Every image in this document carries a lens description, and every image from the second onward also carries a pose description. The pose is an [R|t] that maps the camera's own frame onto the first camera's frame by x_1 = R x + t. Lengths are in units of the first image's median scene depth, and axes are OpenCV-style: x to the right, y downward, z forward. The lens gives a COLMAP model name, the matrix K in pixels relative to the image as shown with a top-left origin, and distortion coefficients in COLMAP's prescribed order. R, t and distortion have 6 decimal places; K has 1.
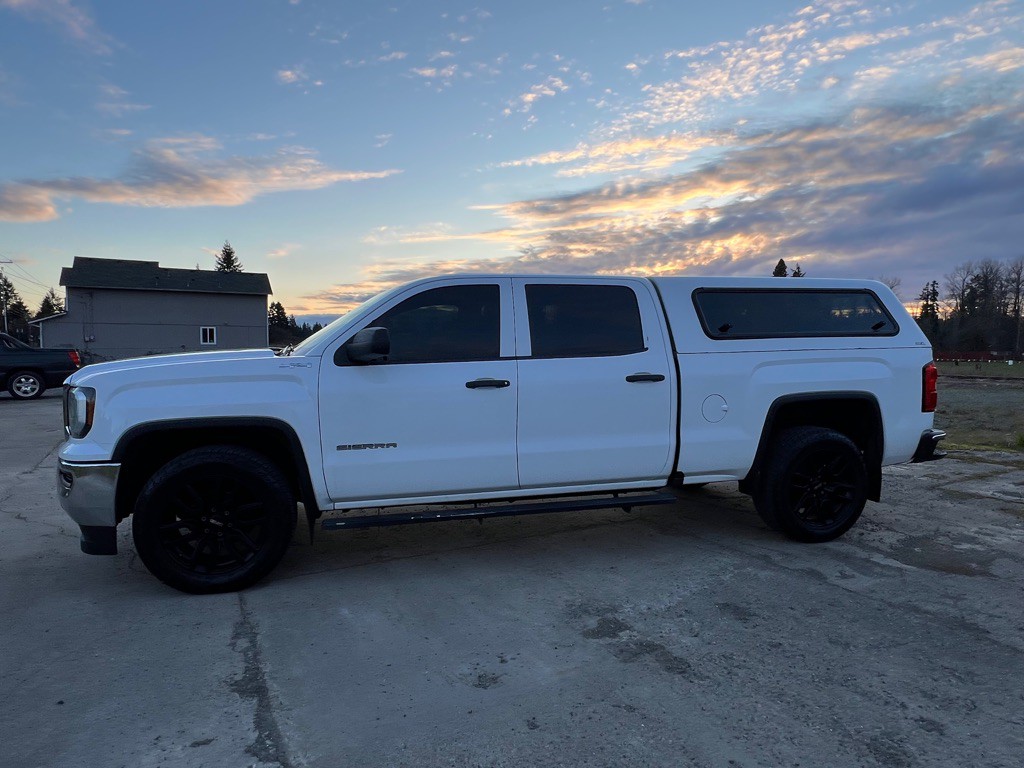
lens RADIAL K [[618.5, 0, 506.0], [0, 618.5, 392.7], [0, 0, 1]] dist [-0.004424, 0.002166]
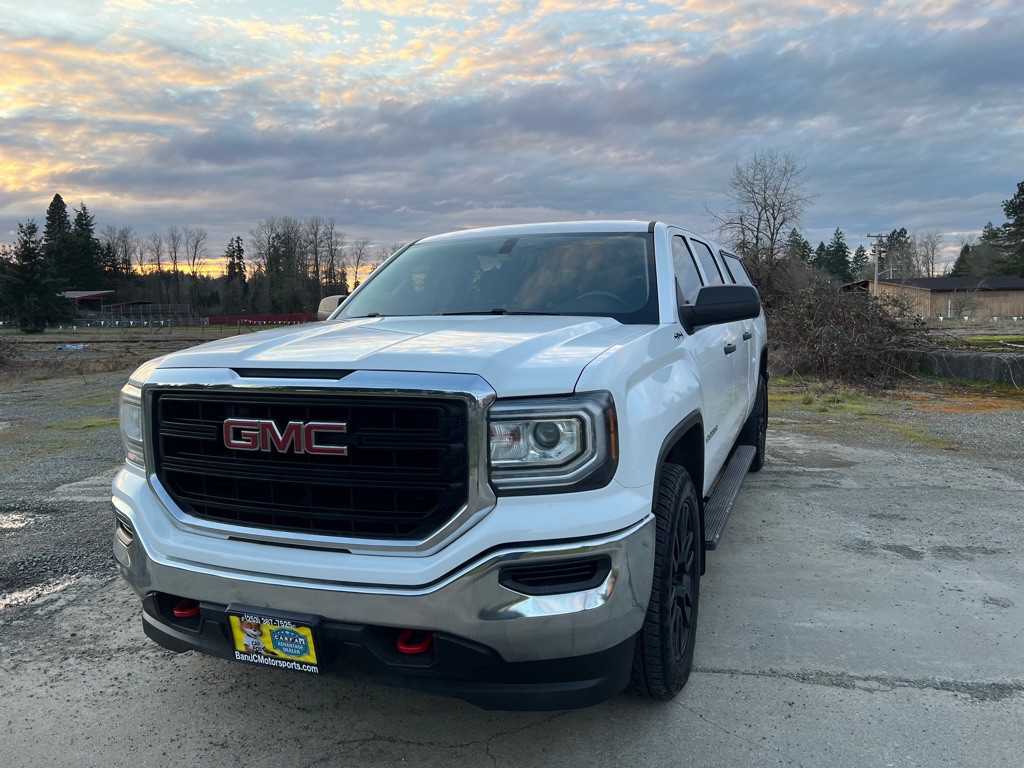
lens RADIAL K [[767.4, 0, 522.5], [0, 767.4, 375.7], [0, 0, 1]] dist [0.049294, -0.054047]
pose [[0.575802, -0.084786, 0.813181, -1.025735], [0.077475, 0.995791, 0.048967, -0.049091], [-0.813910, 0.034806, 0.579948, 0.544391]]
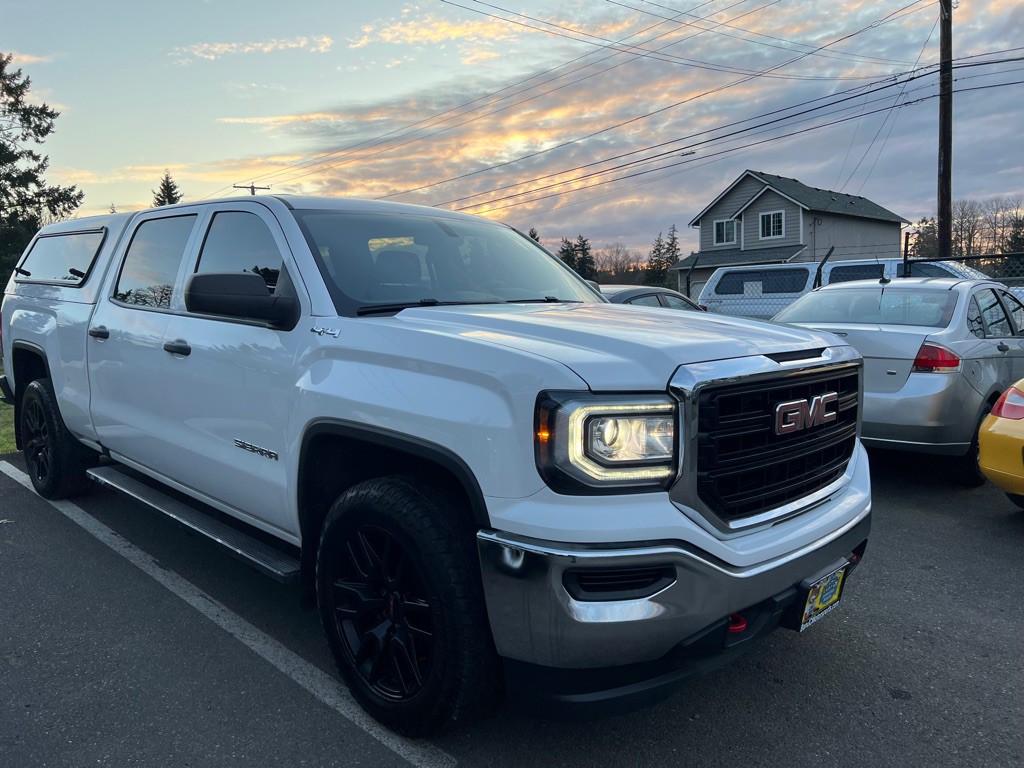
lens RADIAL K [[767.4, 0, 514.8], [0, 767.4, 393.4], [0, 0, 1]] dist [0.049294, -0.054047]
pose [[-0.524210, -0.115281, 0.843750, -1.064361], [0.053258, 0.984417, 0.167589, -0.120455], [-0.849922, 0.132788, -0.509902, 1.517512]]
